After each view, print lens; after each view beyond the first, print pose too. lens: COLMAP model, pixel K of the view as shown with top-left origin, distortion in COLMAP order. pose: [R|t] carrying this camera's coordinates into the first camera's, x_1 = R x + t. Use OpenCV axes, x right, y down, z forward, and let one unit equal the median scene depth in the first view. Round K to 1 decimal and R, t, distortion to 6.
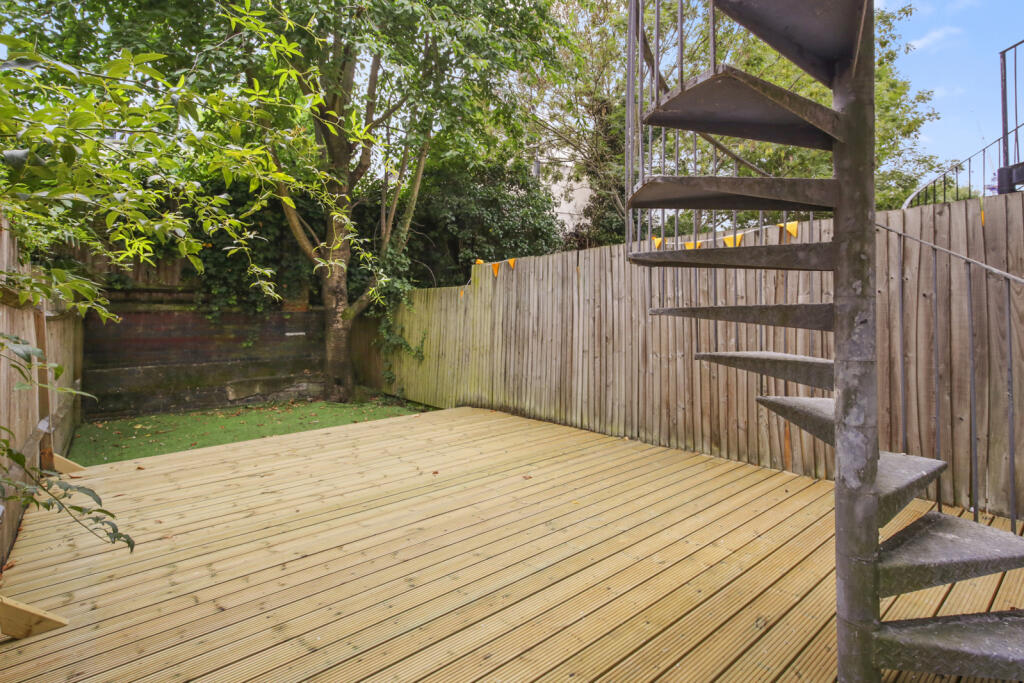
lens RADIAL K [[518.6, 0, 511.8], [0, 518.6, 302.8], [0, 0, 1]] dist [0.000782, 0.000132]
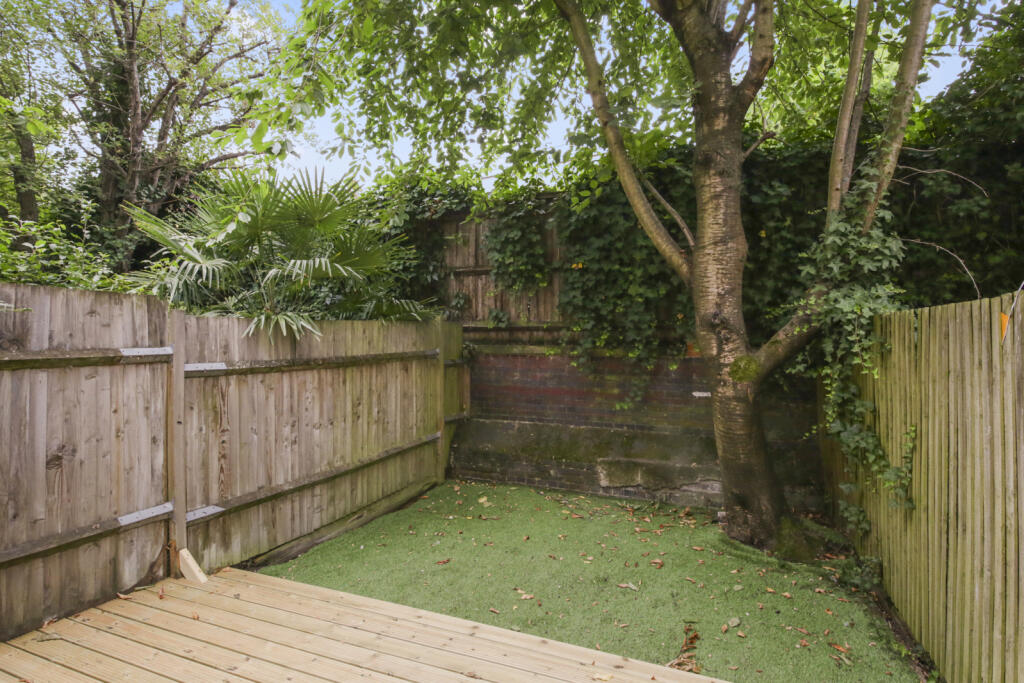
lens RADIAL K [[518.6, 0, 511.8], [0, 518.6, 302.8], [0, 0, 1]] dist [0.000782, 0.000132]
pose [[0.446270, -0.061344, -0.892793, 0.030724], [0.011438, 0.997957, -0.062853, -0.012789], [0.894825, 0.017837, 0.446060, 0.582597]]
